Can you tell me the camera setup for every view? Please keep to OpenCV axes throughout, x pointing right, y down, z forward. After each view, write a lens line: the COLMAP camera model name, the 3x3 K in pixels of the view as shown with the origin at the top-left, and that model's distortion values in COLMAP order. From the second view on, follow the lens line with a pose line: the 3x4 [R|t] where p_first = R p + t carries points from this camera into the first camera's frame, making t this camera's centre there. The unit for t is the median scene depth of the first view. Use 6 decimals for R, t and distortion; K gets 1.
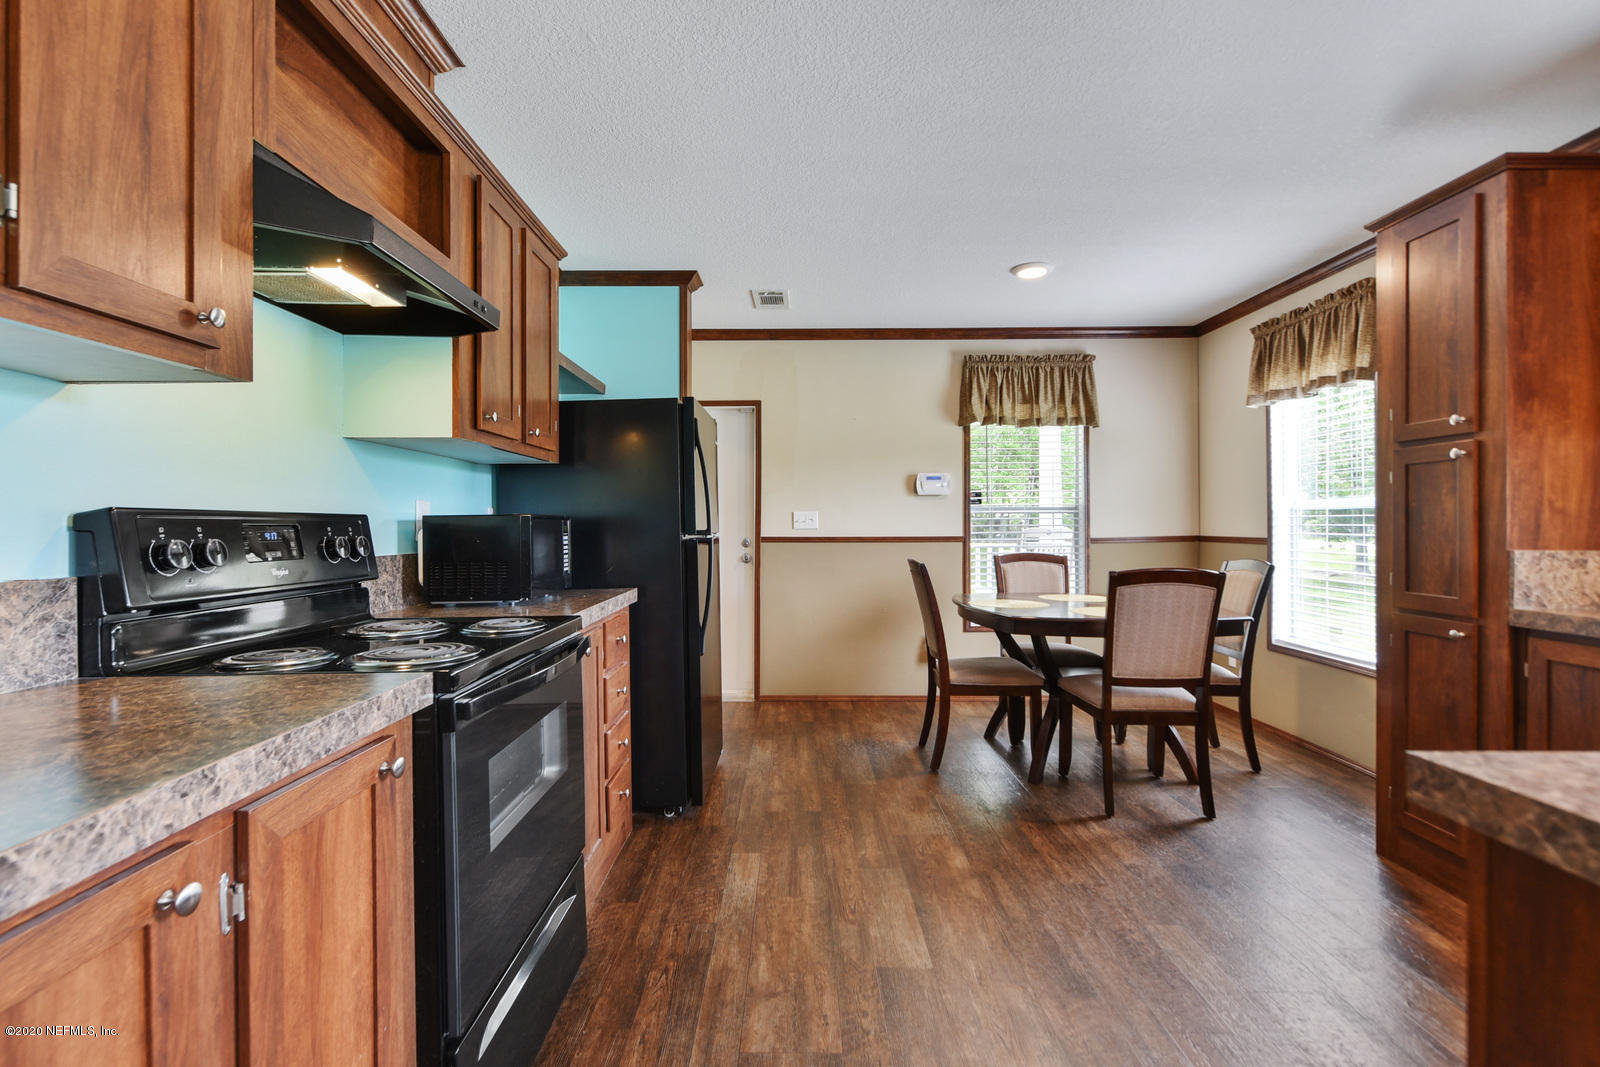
lens RADIAL K [[760.9, 0, 796.5], [0, 760.9, 532.0], [0, 0, 1]] dist [-0.000316, -0.000317]
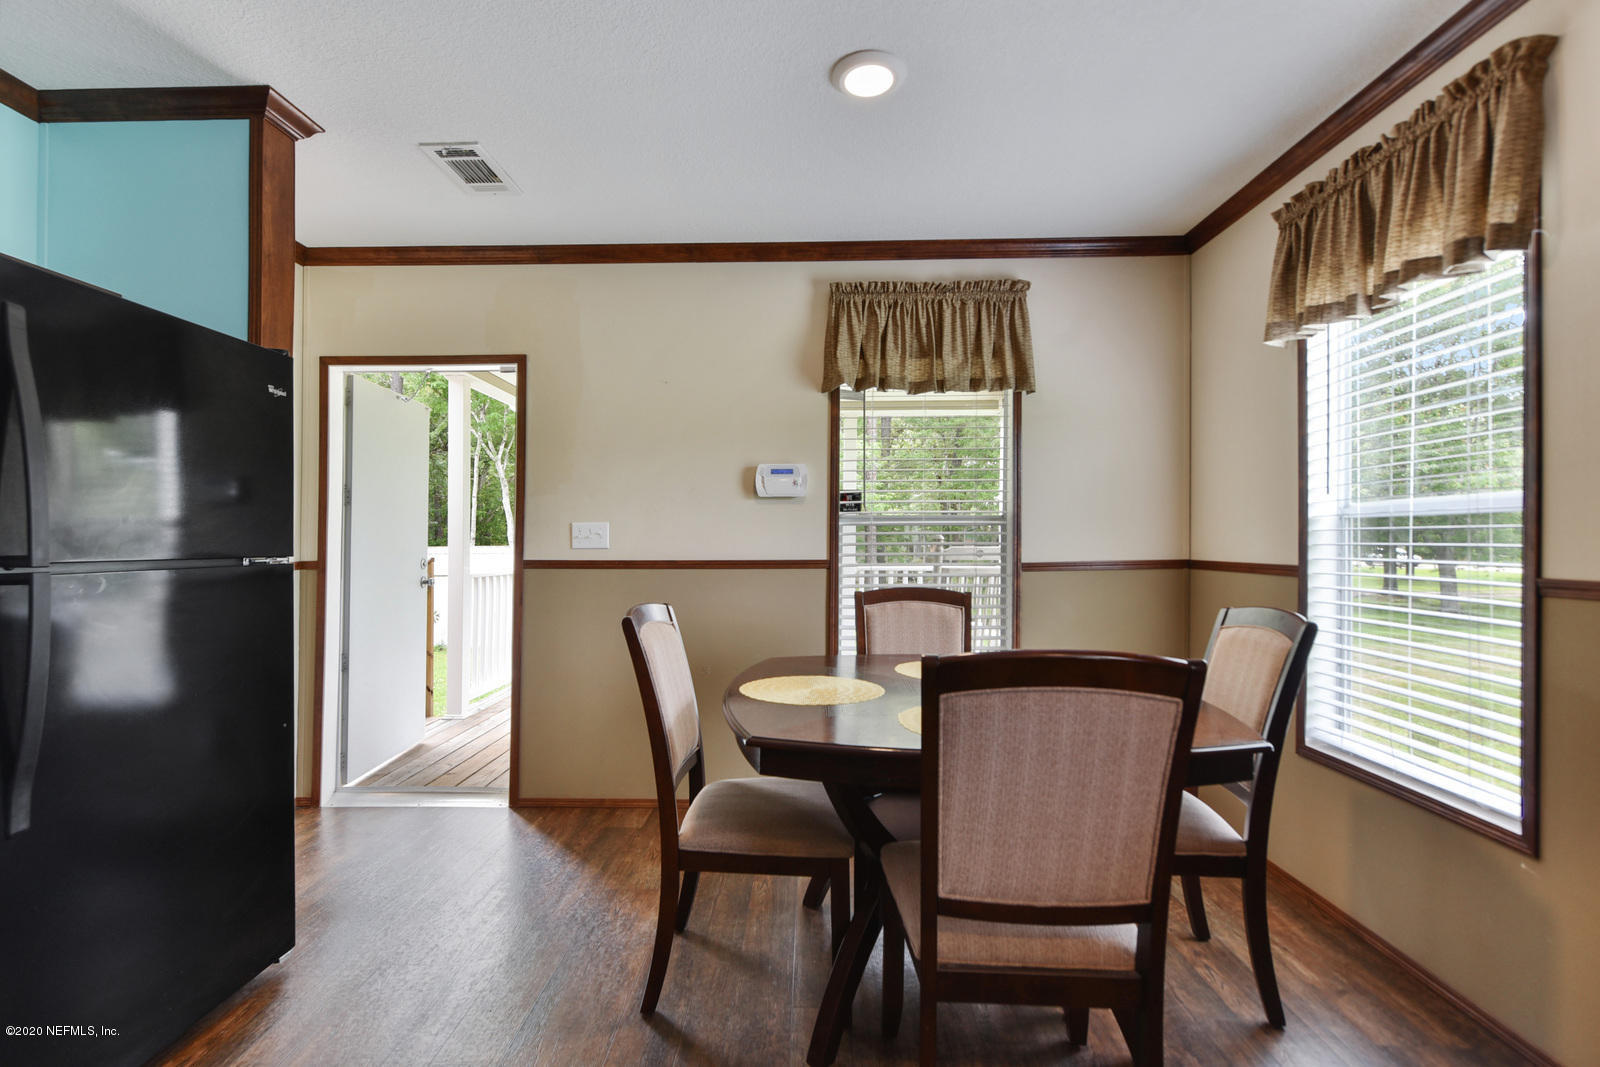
lens RADIAL K [[745.2, 0, 798.3], [0, 745.2, 557.3], [0, 0, 1]] dist [-0.002567, -0.000362]
pose [[0.999608, 0.002552, -0.027868, 0.354941], [-0.002226, 0.999929, 0.011730, -0.006565], [0.027896, -0.011663, 0.999543, 0.592545]]
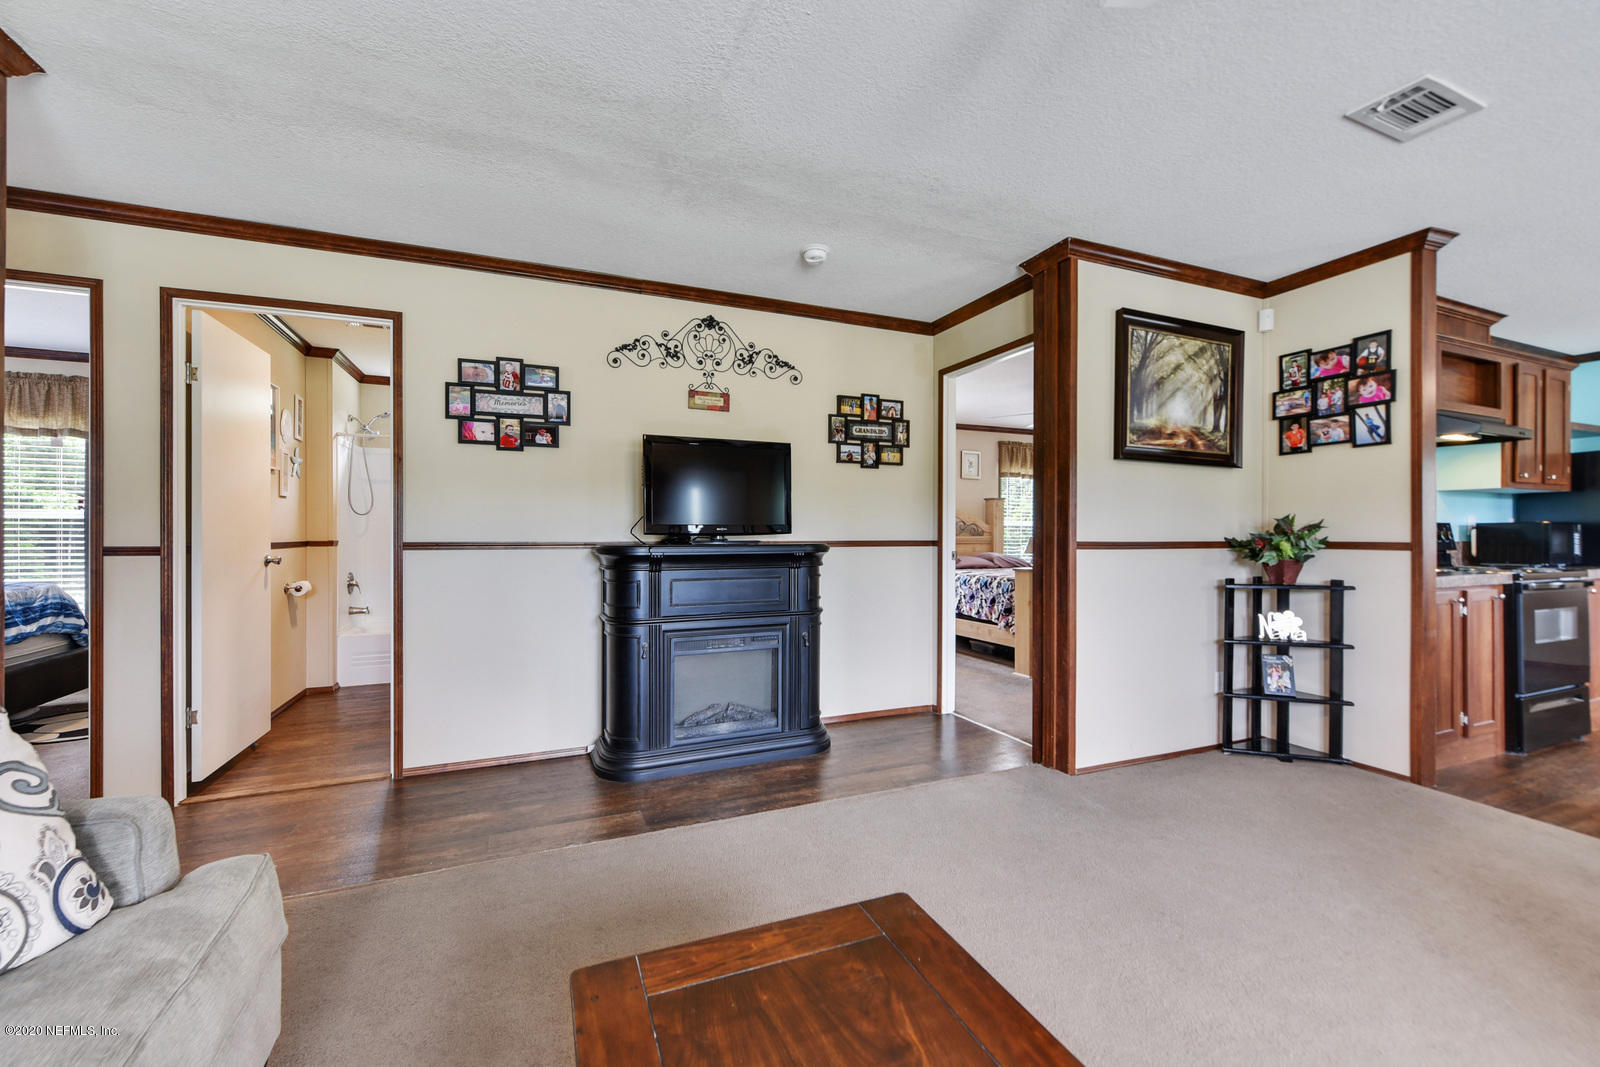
lens RADIAL K [[664.1, 0, 787.5], [0, 664.1, 536.5], [0, 0, 1]] dist [-0.000677, -0.000146]
pose [[0.389753, 0.002341, -0.920917, 0.357458], [-0.004789, 0.999988, 0.000515, 0.017057], [0.920907, 0.004210, 0.389759, -1.148386]]
